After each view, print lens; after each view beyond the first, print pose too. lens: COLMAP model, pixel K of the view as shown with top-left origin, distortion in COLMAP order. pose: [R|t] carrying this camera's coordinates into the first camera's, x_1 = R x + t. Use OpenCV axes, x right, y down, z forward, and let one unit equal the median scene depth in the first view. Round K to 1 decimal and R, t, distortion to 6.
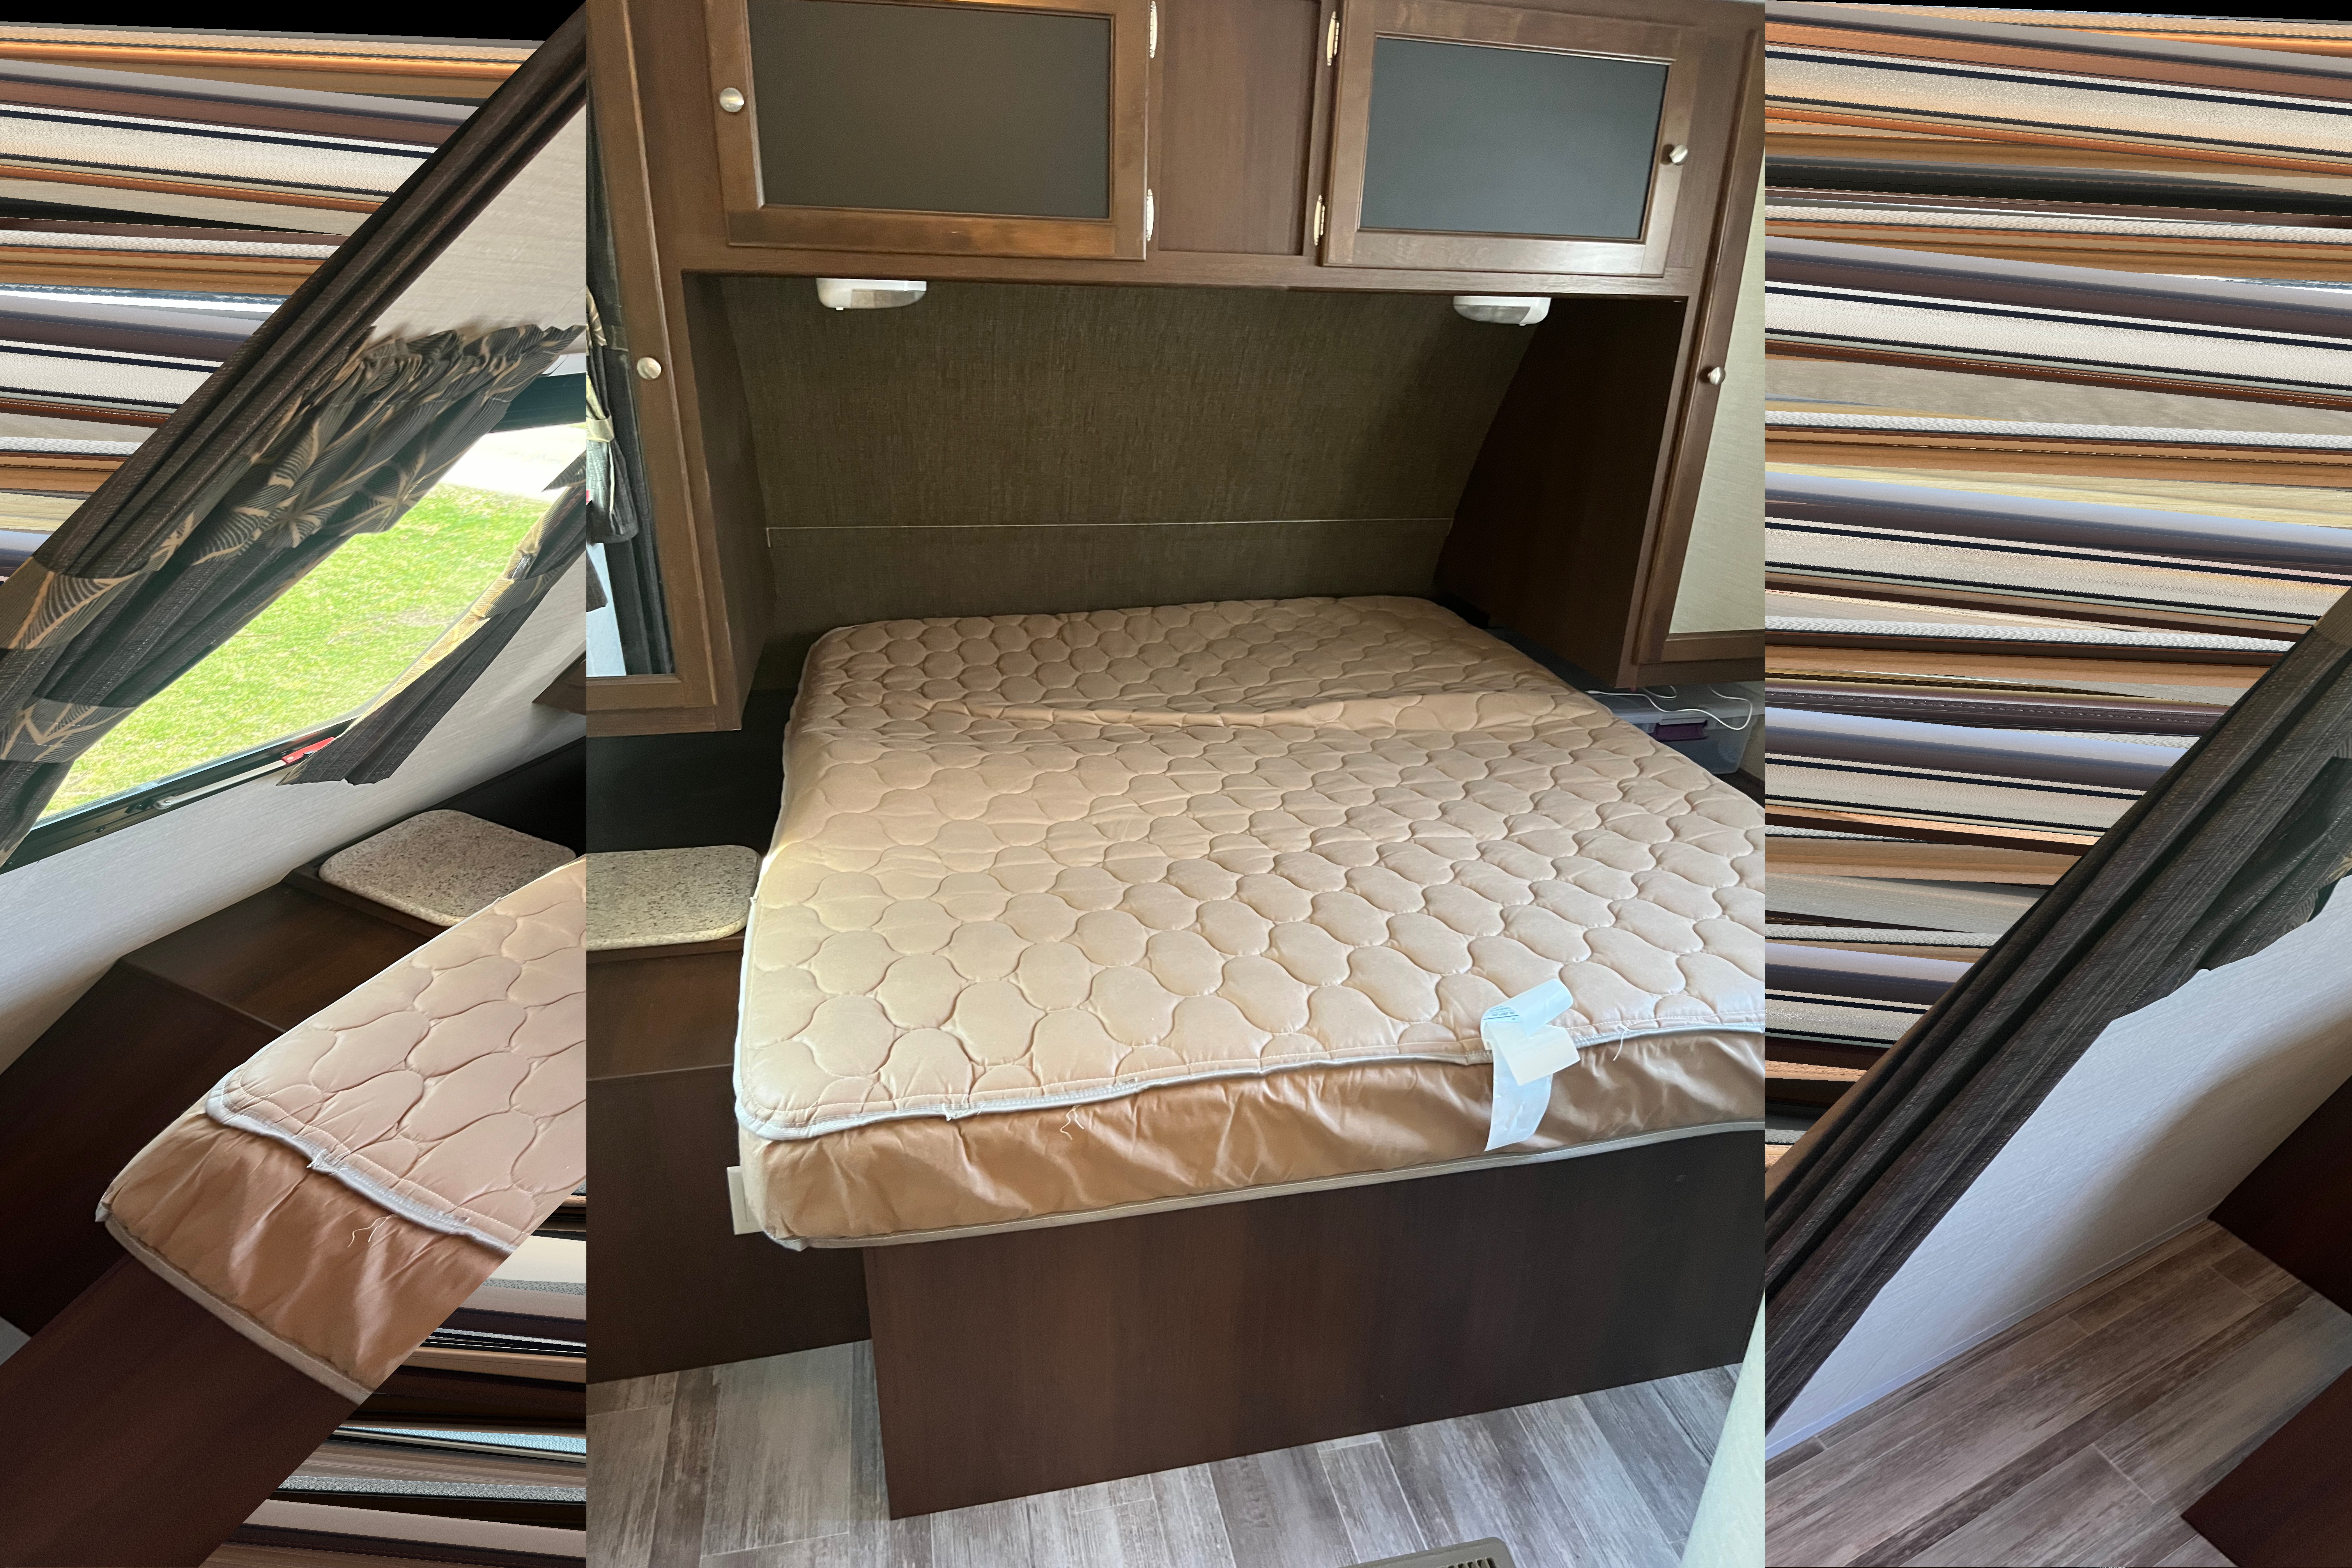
lens RADIAL K [[1192.4, 0, 1173.1], [0, 1192.4, 805.4], [0, 0, 1]] dist [-0.000416, -0.000583]
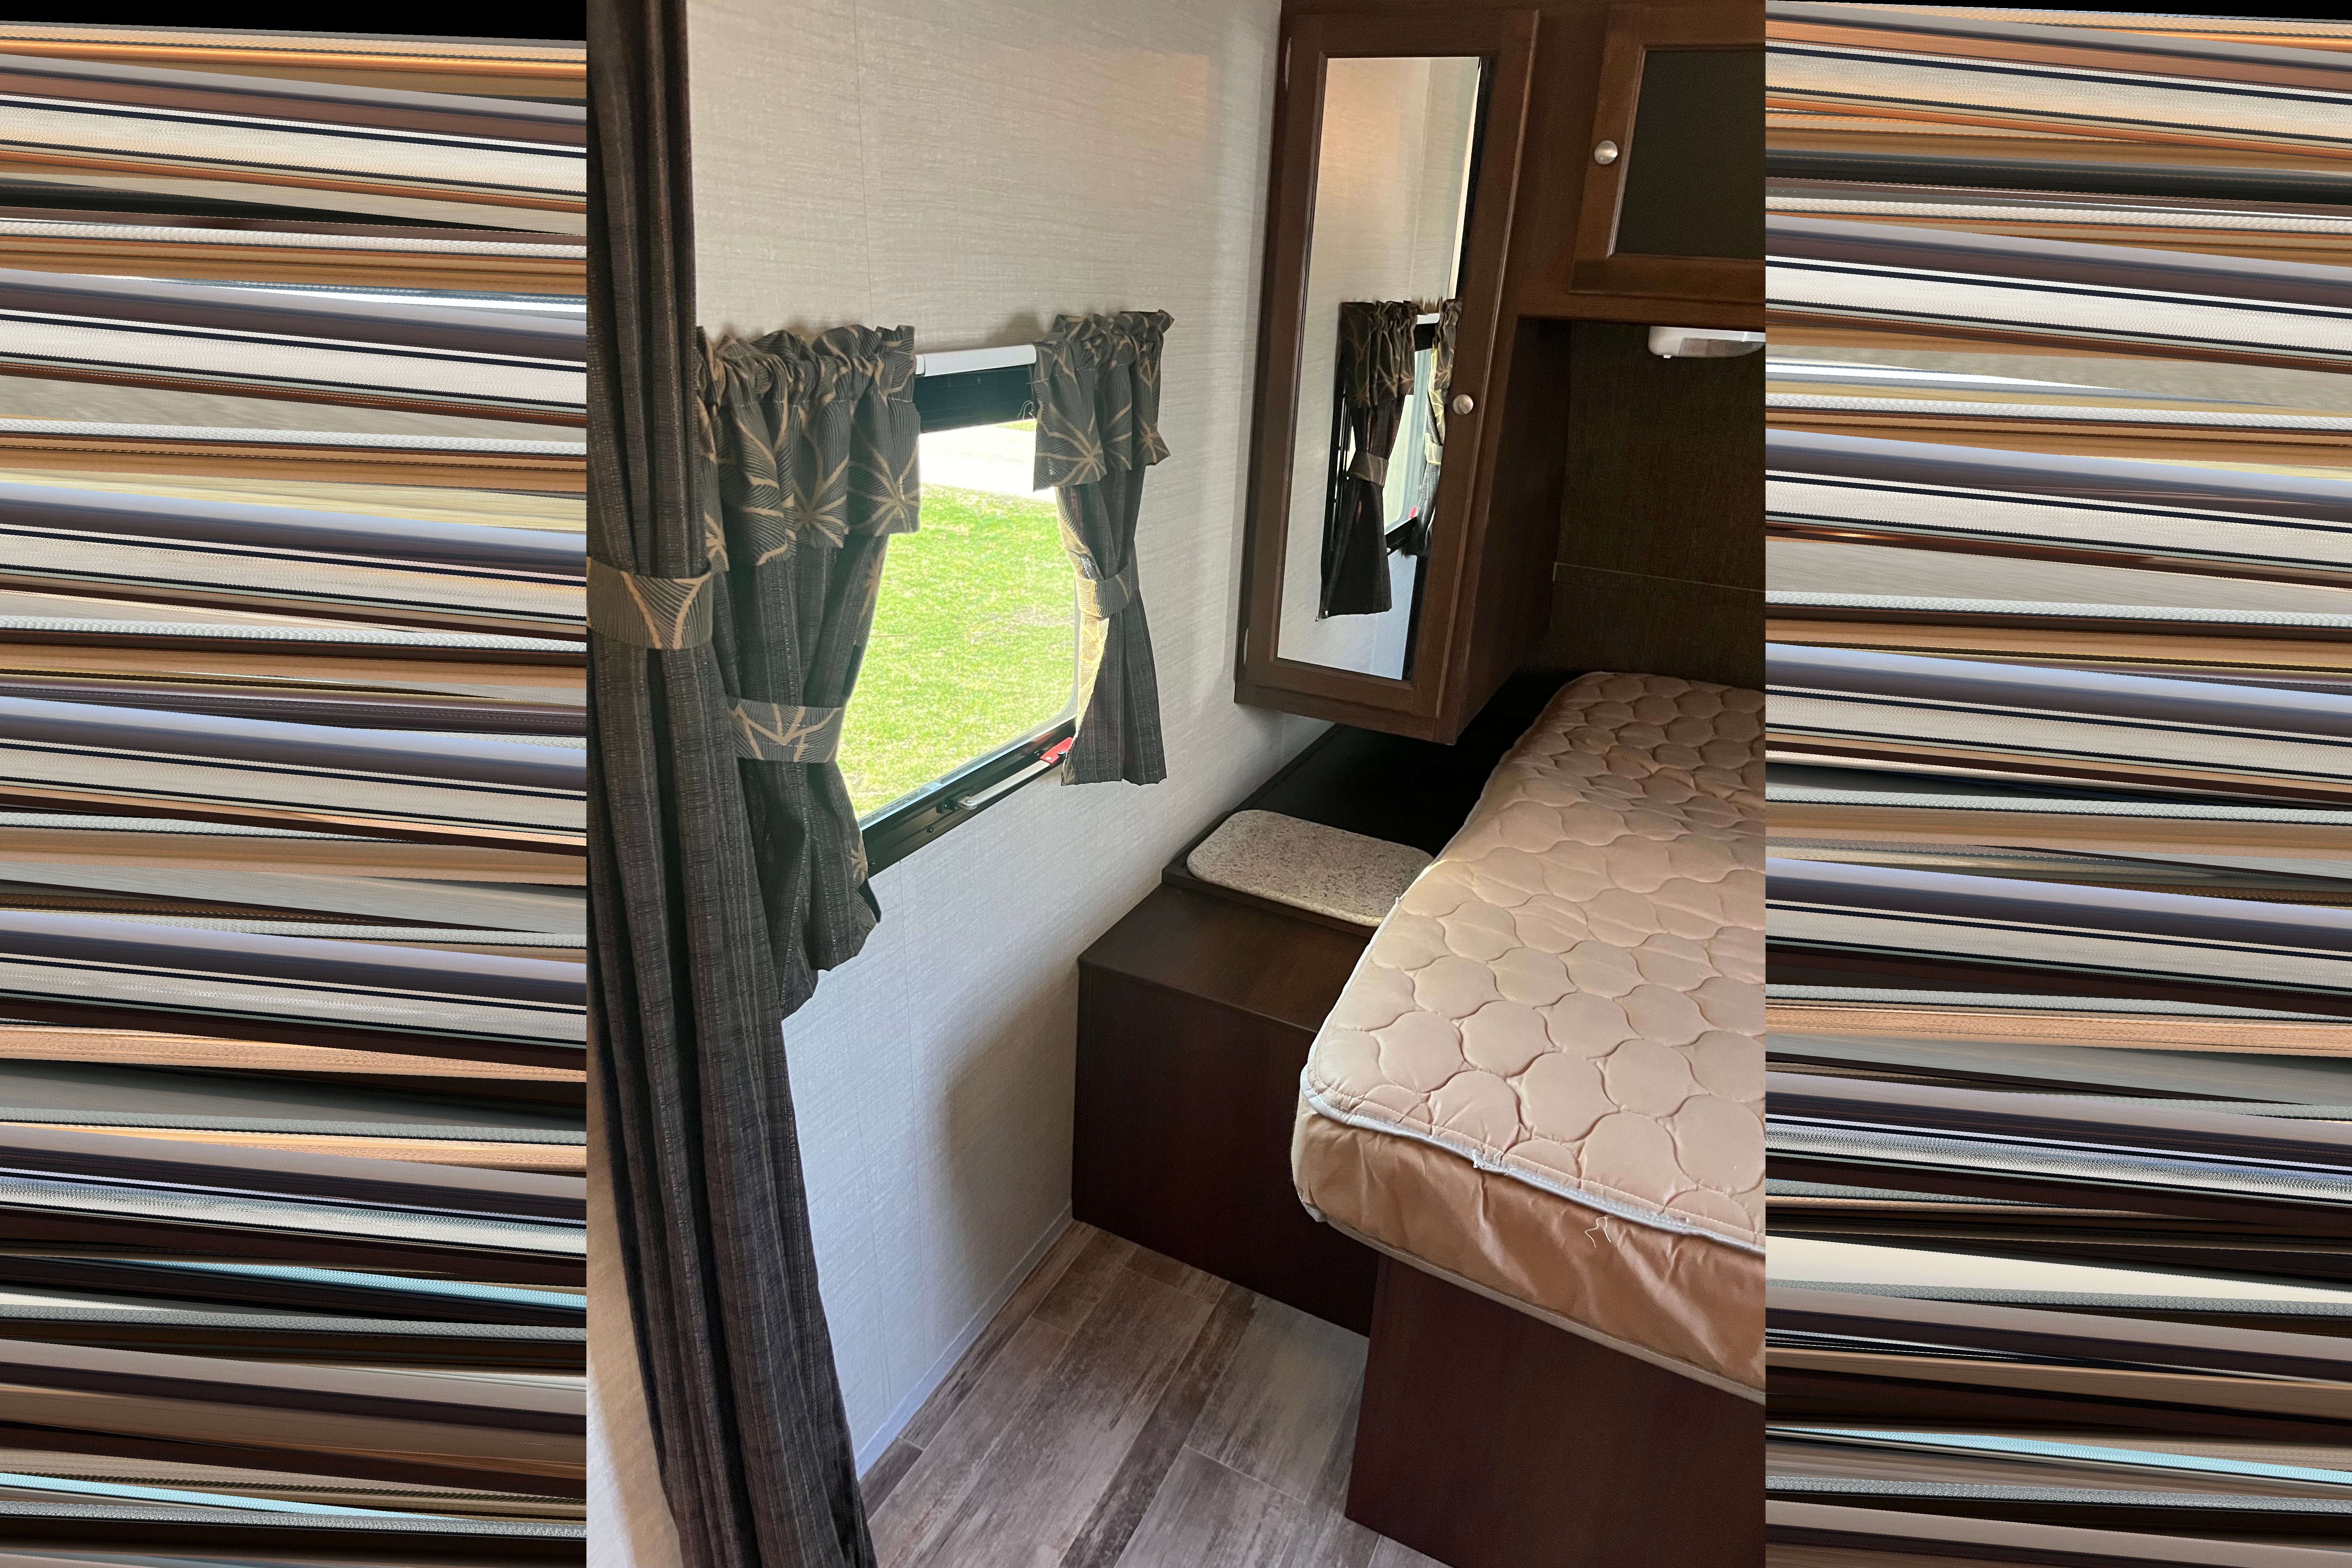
lens RADIAL K [[1197.0, 0, 1174.5], [0, 1197.0, 699.5], [0, 0, 1]] dist [0.001052, -0.001644]
pose [[0.999996, -0.001637, -0.002285, -0.372341], [0.001484, 0.997861, -0.065352, -0.013245], [0.002387, 0.065349, 0.997860, -0.025520]]
